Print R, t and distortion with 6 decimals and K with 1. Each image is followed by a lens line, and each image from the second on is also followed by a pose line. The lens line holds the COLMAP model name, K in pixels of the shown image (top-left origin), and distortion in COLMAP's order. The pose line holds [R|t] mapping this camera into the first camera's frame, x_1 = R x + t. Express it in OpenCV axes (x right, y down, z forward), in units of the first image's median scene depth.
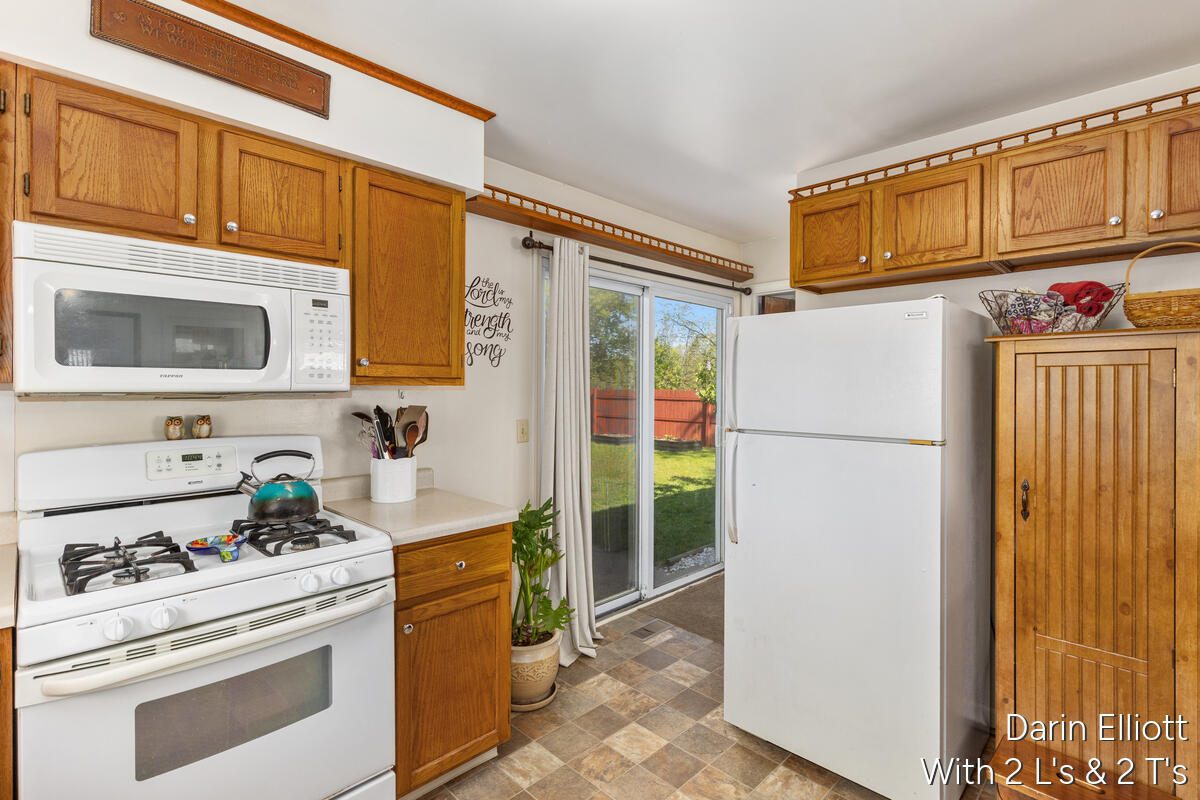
lens RADIAL K [[562.0, 0, 609.1], [0, 562.0, 393.0], [0, 0, 1]] dist [0.006633, -0.001803]
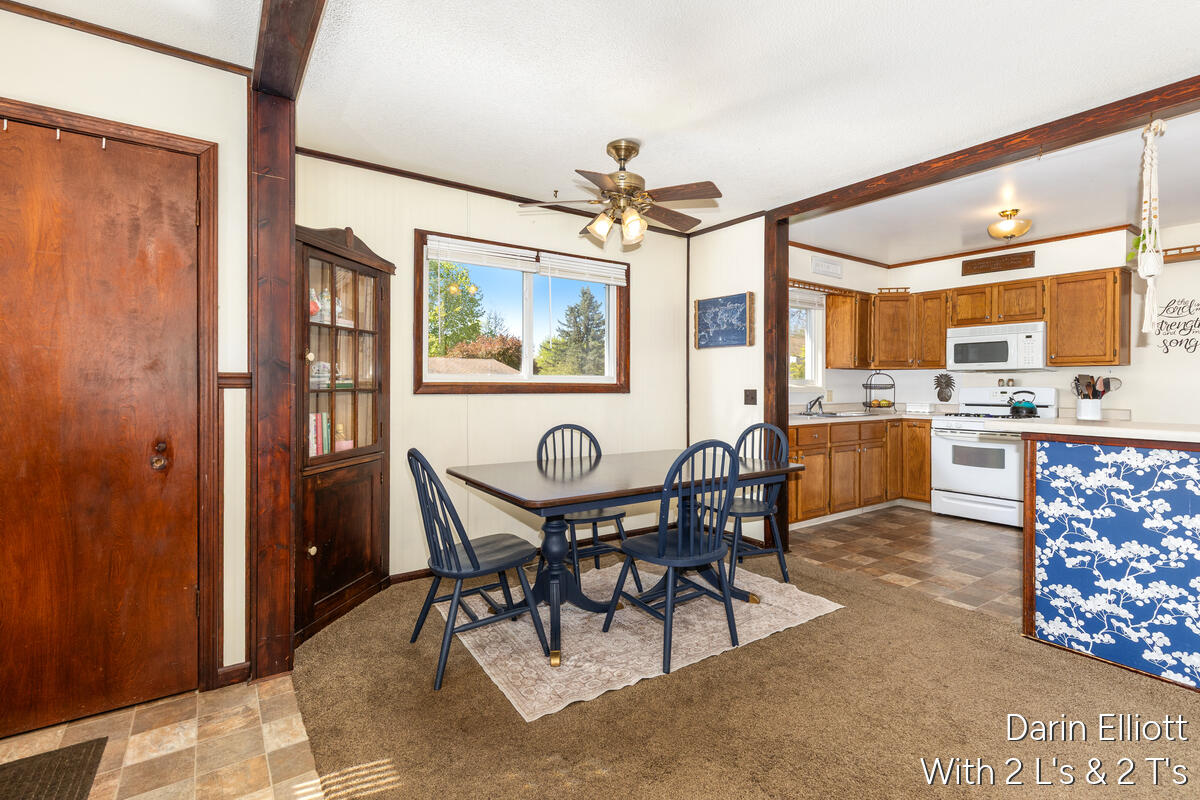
lens RADIAL K [[562.0, 0, 600.5], [0, 562.0, 382.1], [0, 0, 1]] dist [0.006633, -0.001803]
pose [[-0.180808, -0.011474, -0.983452, 2.445231], [-0.015792, 0.999837, -0.008761, 0.113564], [0.983392, 0.013946, -0.180959, -0.521627]]
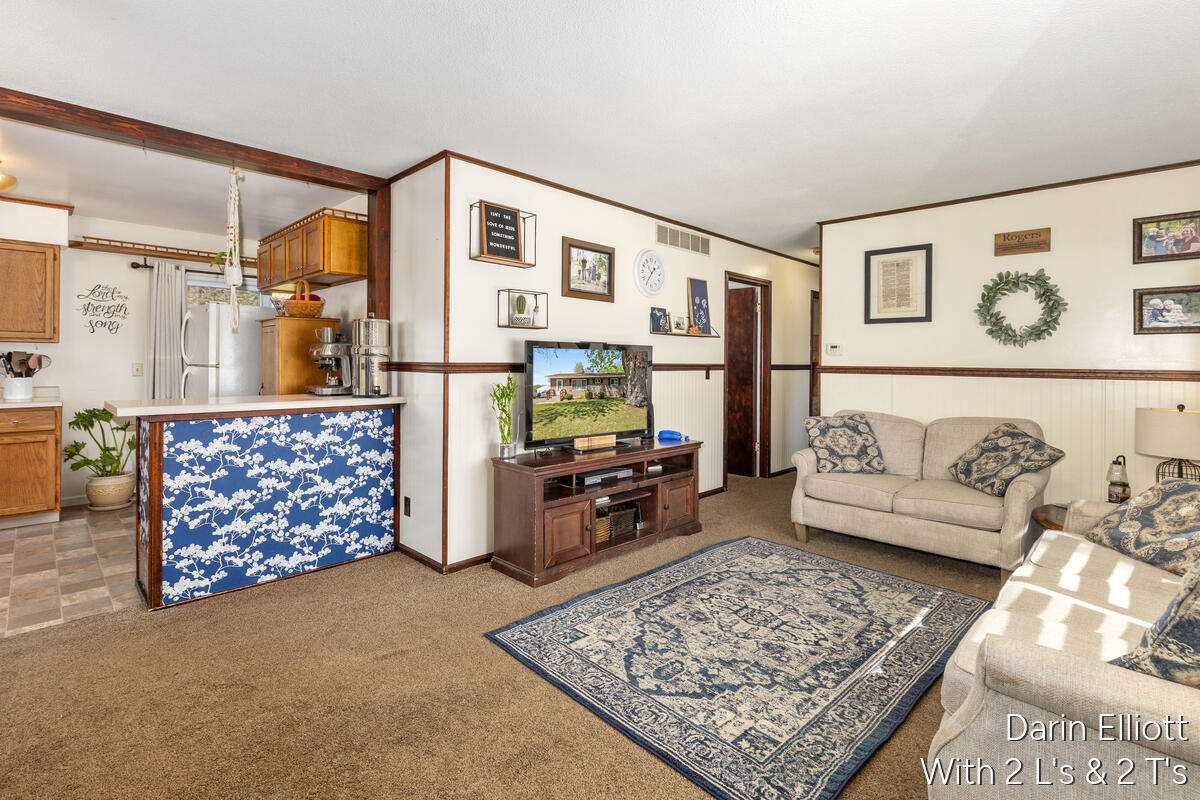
lens RADIAL K [[562.0, 0, 608.7], [0, 562.0, 362.1], [0, 0, 1]] dist [0.006633, -0.001803]
pose [[0.999984, 0.003352, -0.004492, 2.060435], [-0.003379, 0.999977, -0.005917, 0.074980], [0.004473, 0.005932, 0.999972, -1.200670]]
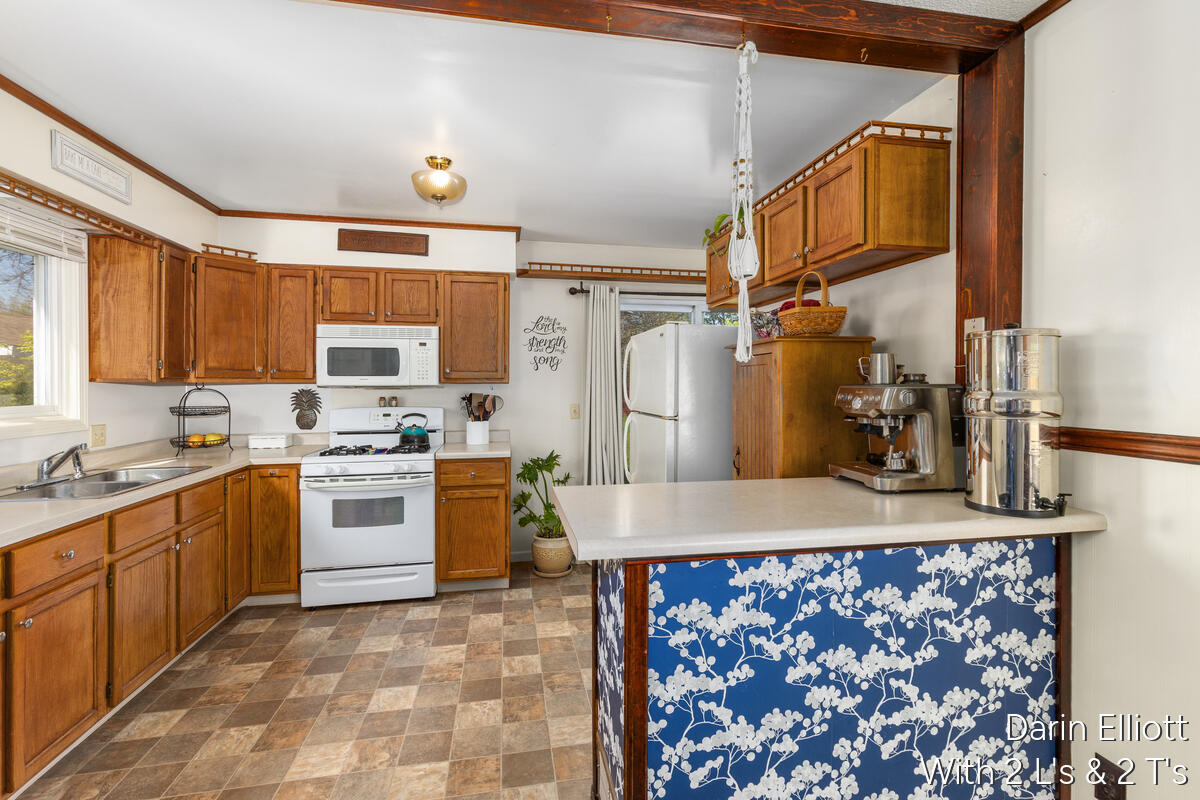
lens RADIAL K [[562.0, 0, 617.6], [0, 562.0, 387.1], [0, 0, 1]] dist [0.006633, -0.001803]
pose [[0.824385, -0.000412, -0.566029, 1.245452], [-0.001847, 0.999992, -0.003418, 0.008761], [0.566026, 0.003863, 0.824378, -0.320156]]
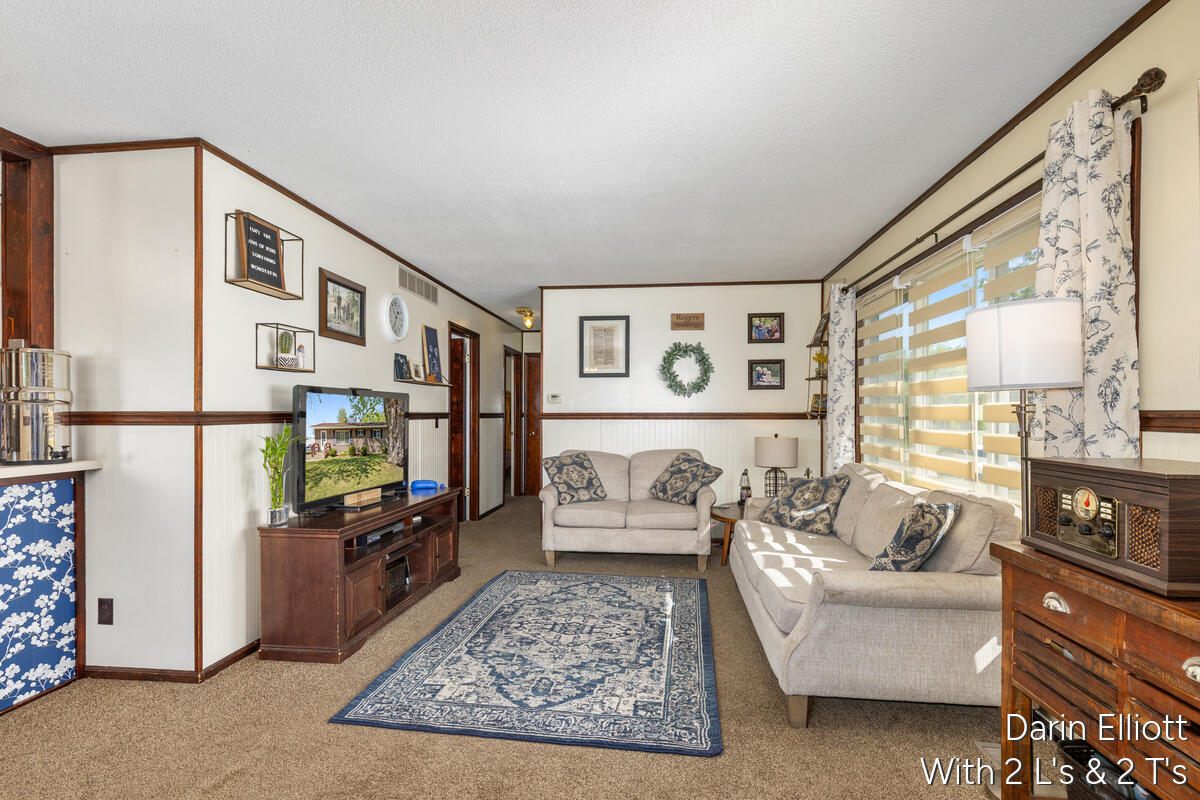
lens RADIAL K [[562.0, 0, 603.6], [0, 562.0, 416.0], [0, 0, 1]] dist [0.006633, -0.001803]
pose [[0.794685, -0.010013, 0.606939, 1.501460], [0.011432, 0.999933, 0.001528, 0.088029], [-0.606914, 0.005725, 0.794747, -1.137599]]
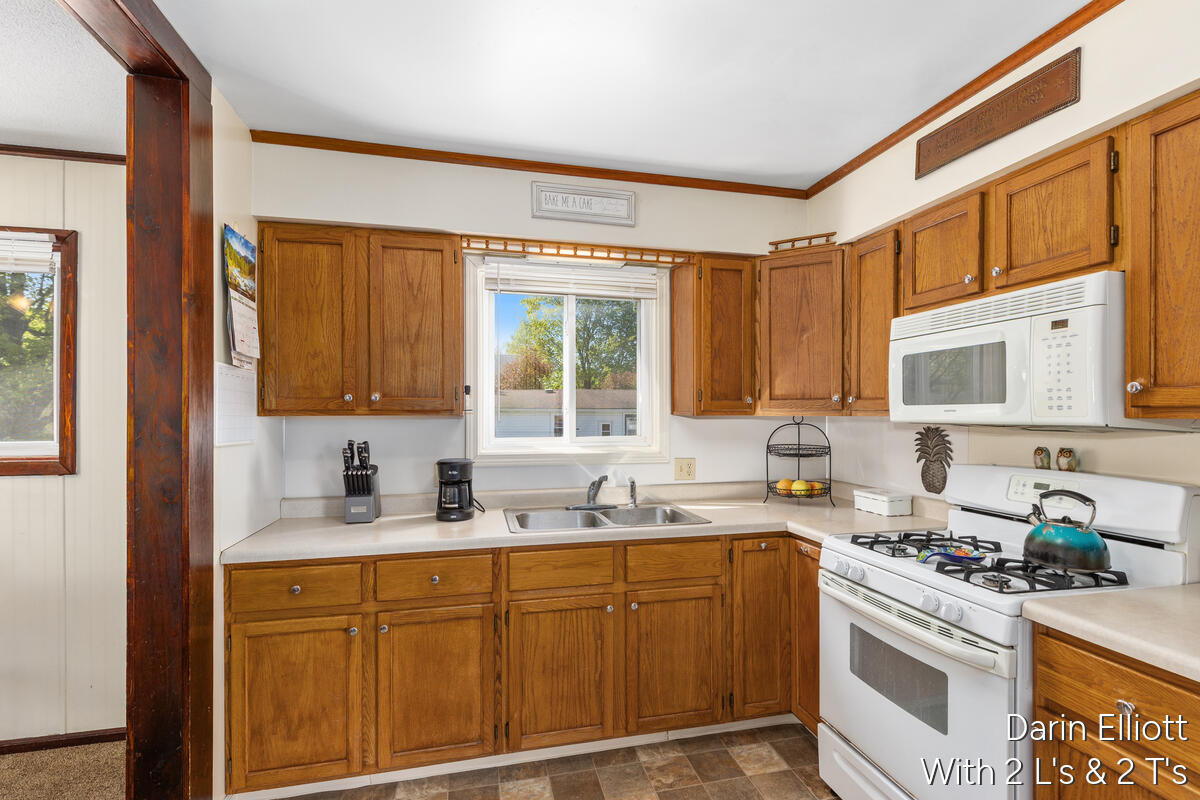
lens RADIAL K [[562.0, 0, 606.3], [0, 562.0, 413.2], [0, 0, 1]] dist [0.006633, -0.001803]
pose [[-0.531144, -0.004920, -0.847267, 0.569659], [-0.012209, 0.999924, 0.001848, -0.014421], [0.847193, 0.011325, -0.531164, 0.836703]]
